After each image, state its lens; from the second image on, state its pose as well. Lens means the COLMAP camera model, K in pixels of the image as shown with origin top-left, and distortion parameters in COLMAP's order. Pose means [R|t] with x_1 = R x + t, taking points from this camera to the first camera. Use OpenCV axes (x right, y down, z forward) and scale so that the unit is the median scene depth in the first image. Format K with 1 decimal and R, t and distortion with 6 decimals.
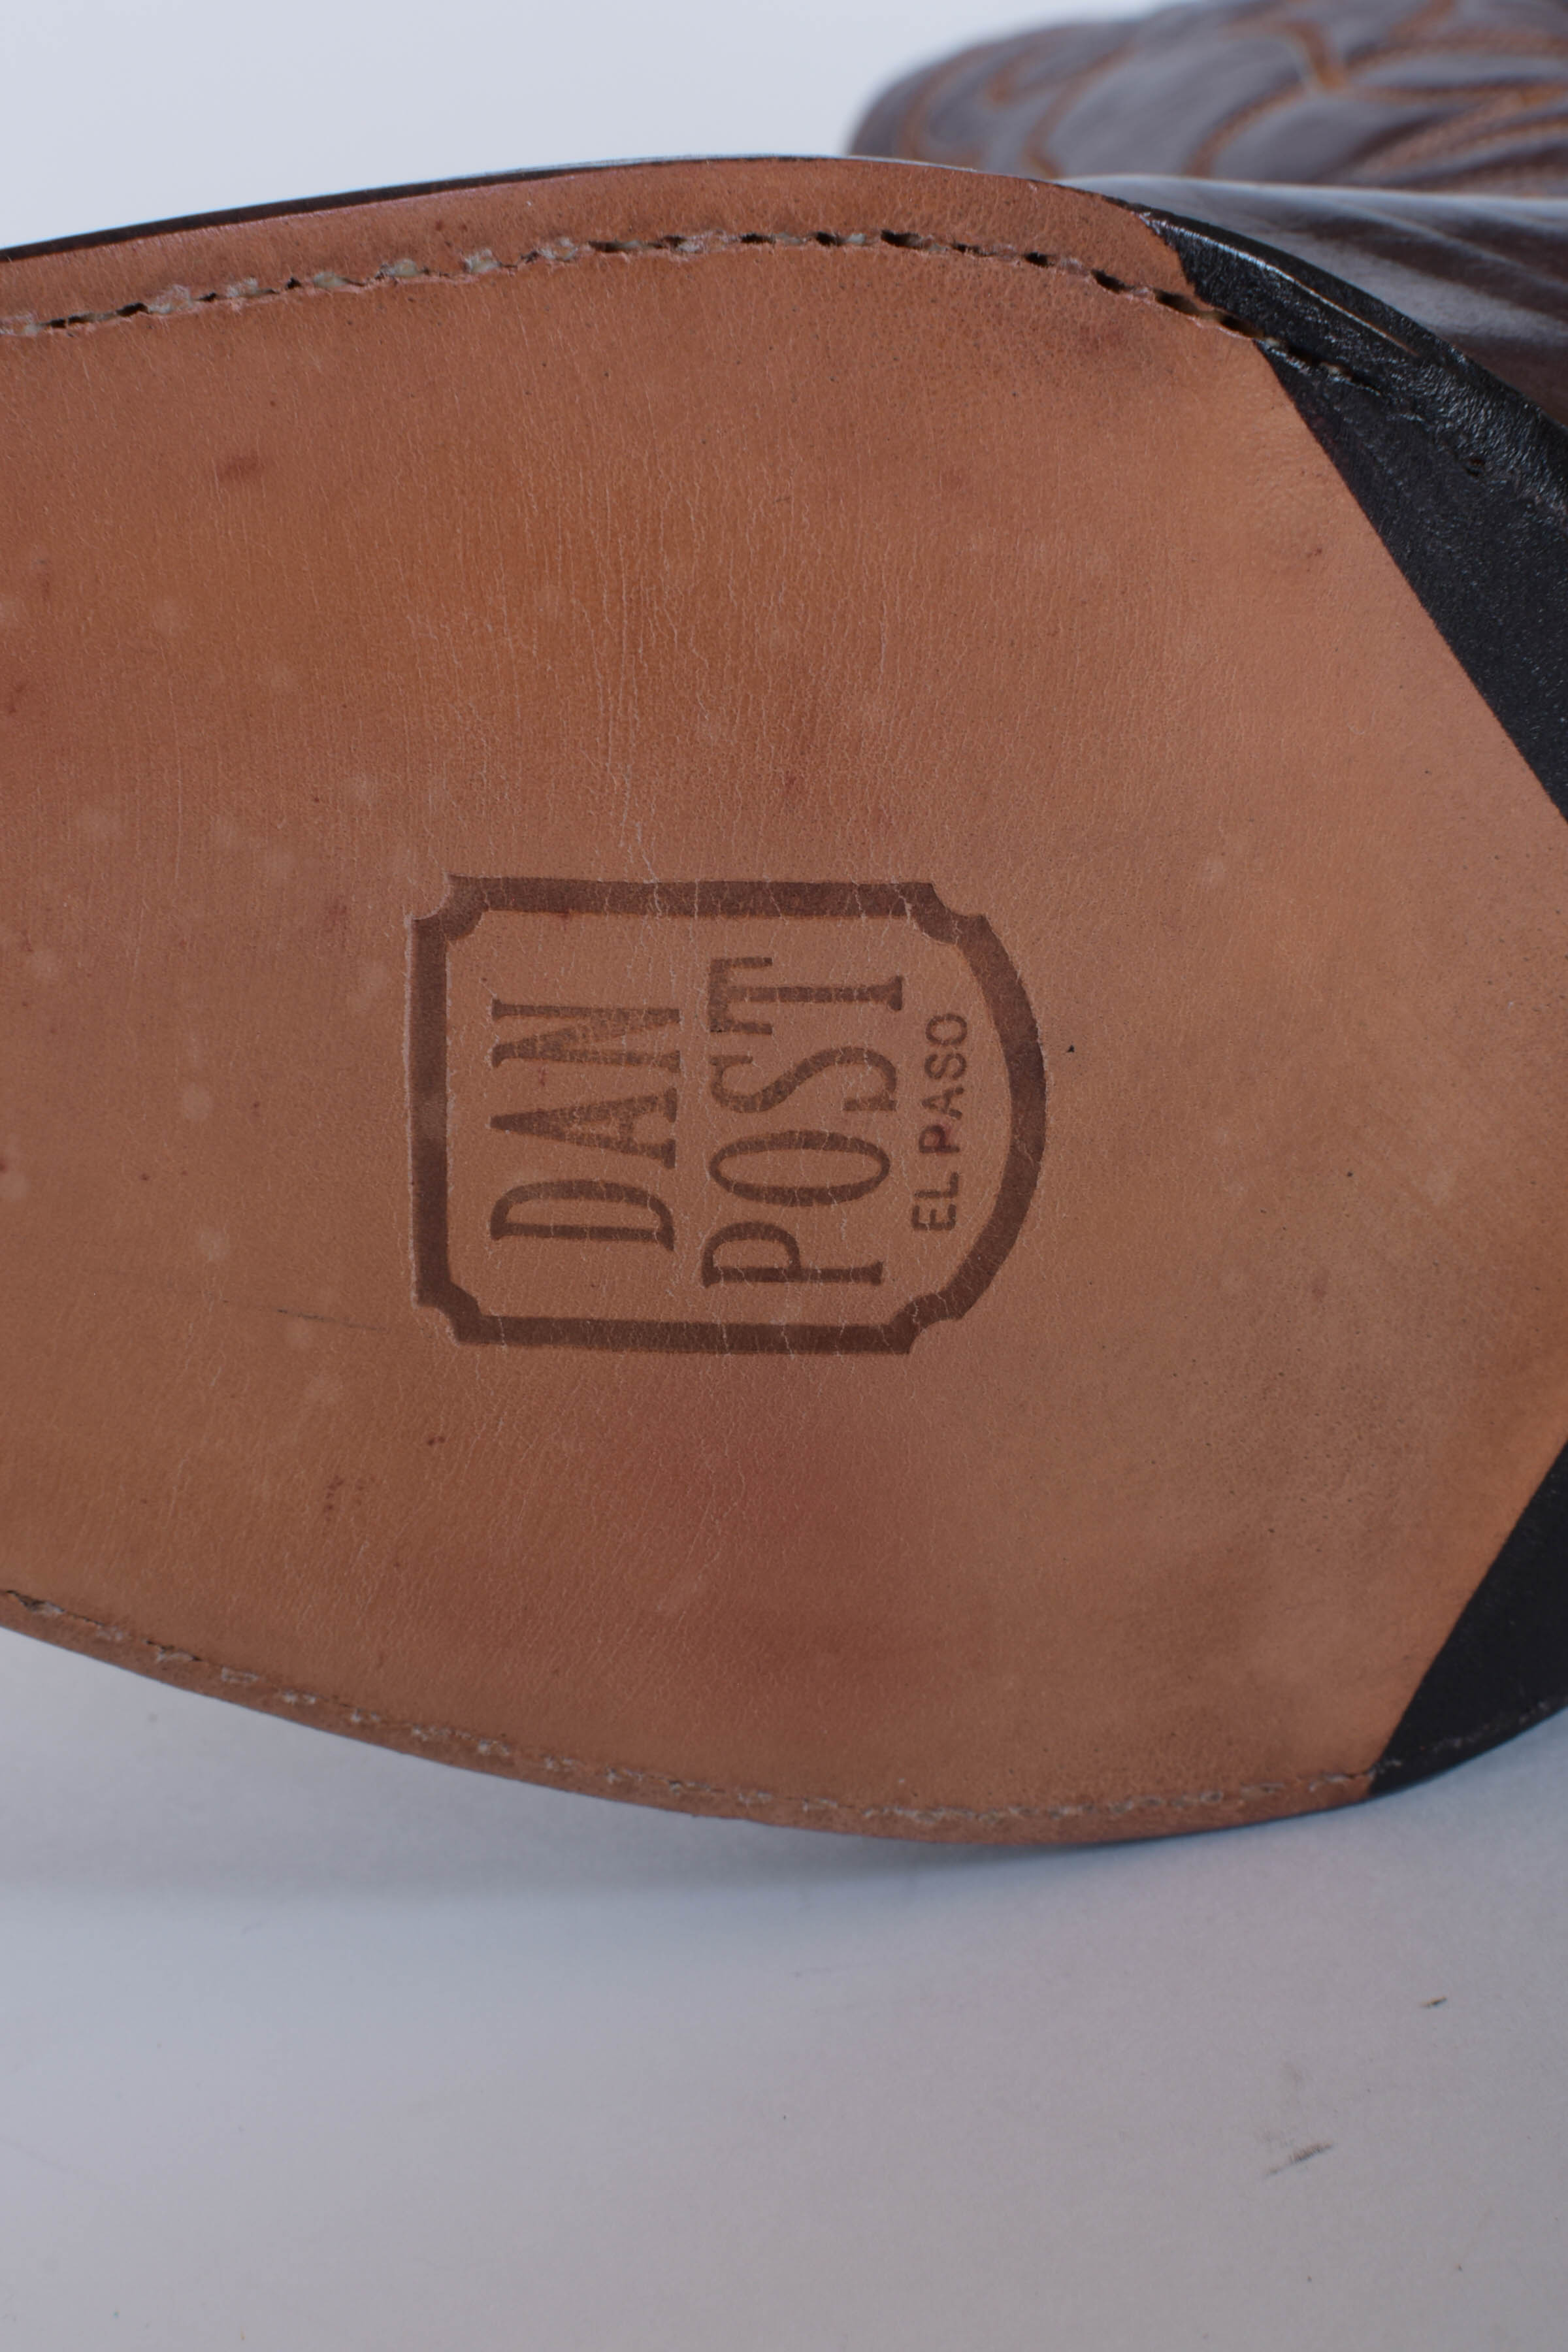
lens RADIAL K [[3651.9, 0, 776.8], [0, 3651.9, 1171.8], [0, 0, 1]] dist [-0.012661, 0.000000]
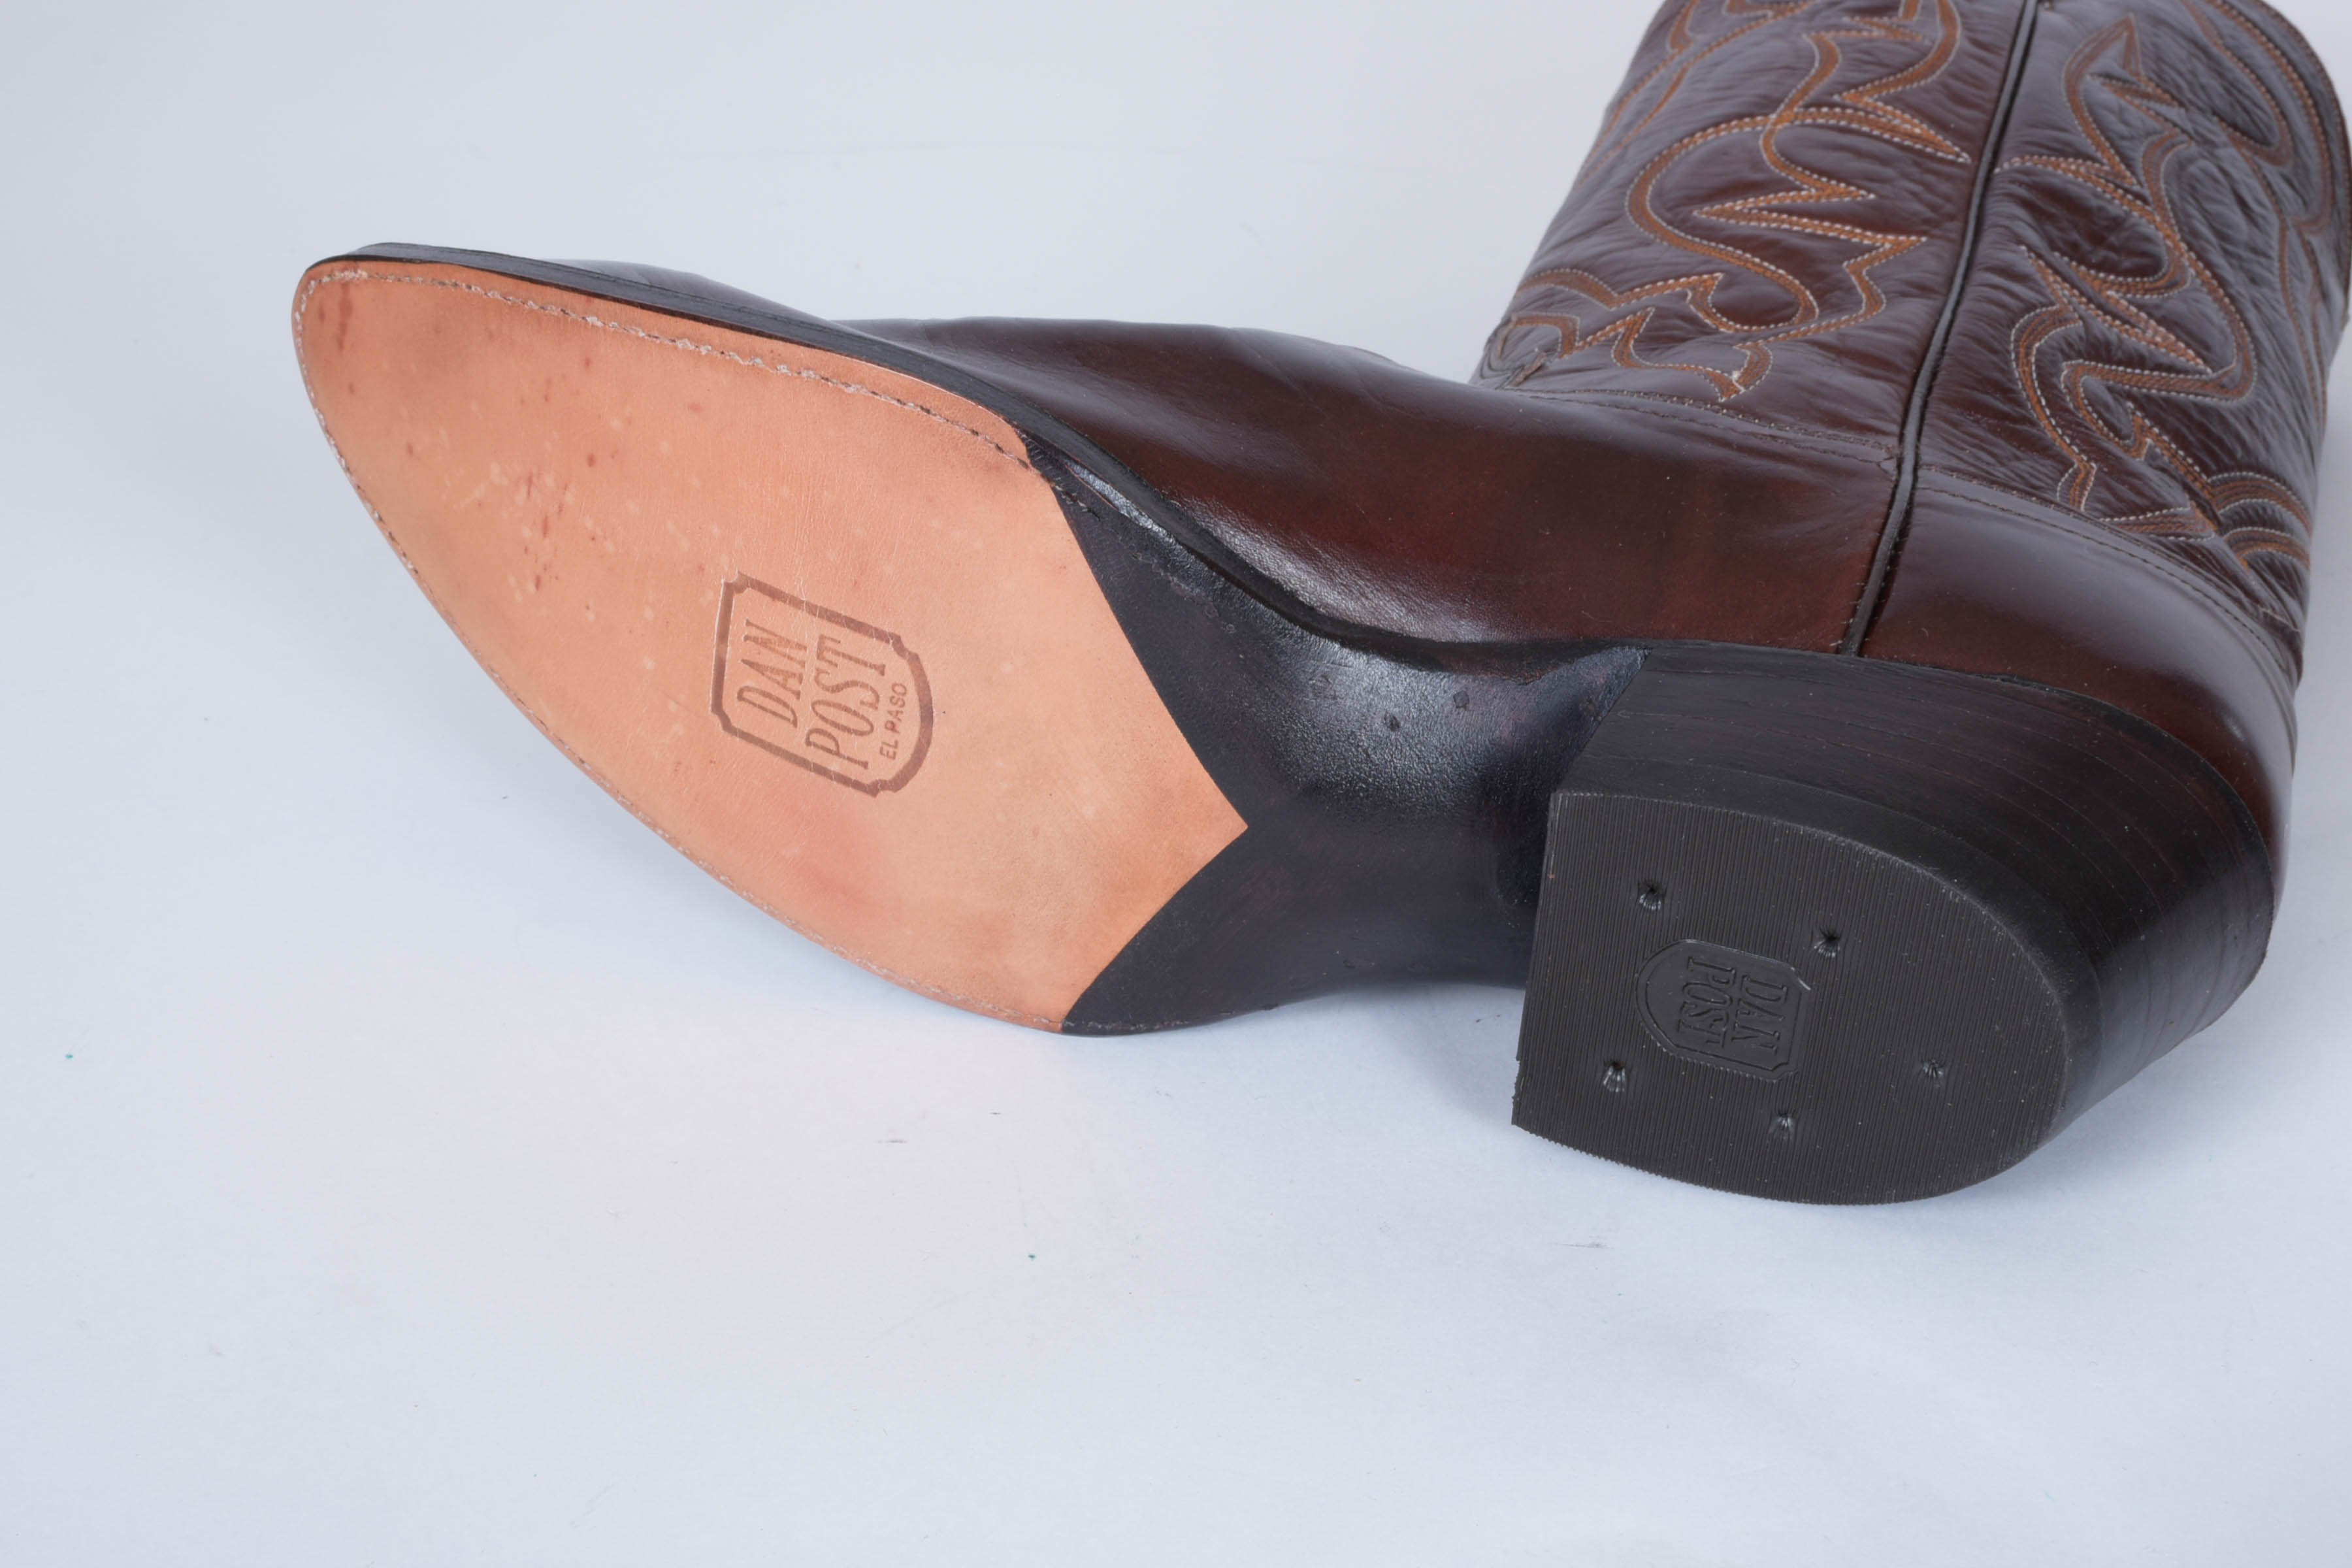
lens RADIAL K [[3651.9, 0, 1190.2], [0, 3651.9, 786.2], [0, 0, 1]] dist [-0.012661, 0.000000]
pose [[0.882212, 0.359268, -0.304349, 1.023366], [-0.295763, 0.925776, 0.235506, -0.635025], [0.366369, -0.117751, 0.922989, -1.285425]]
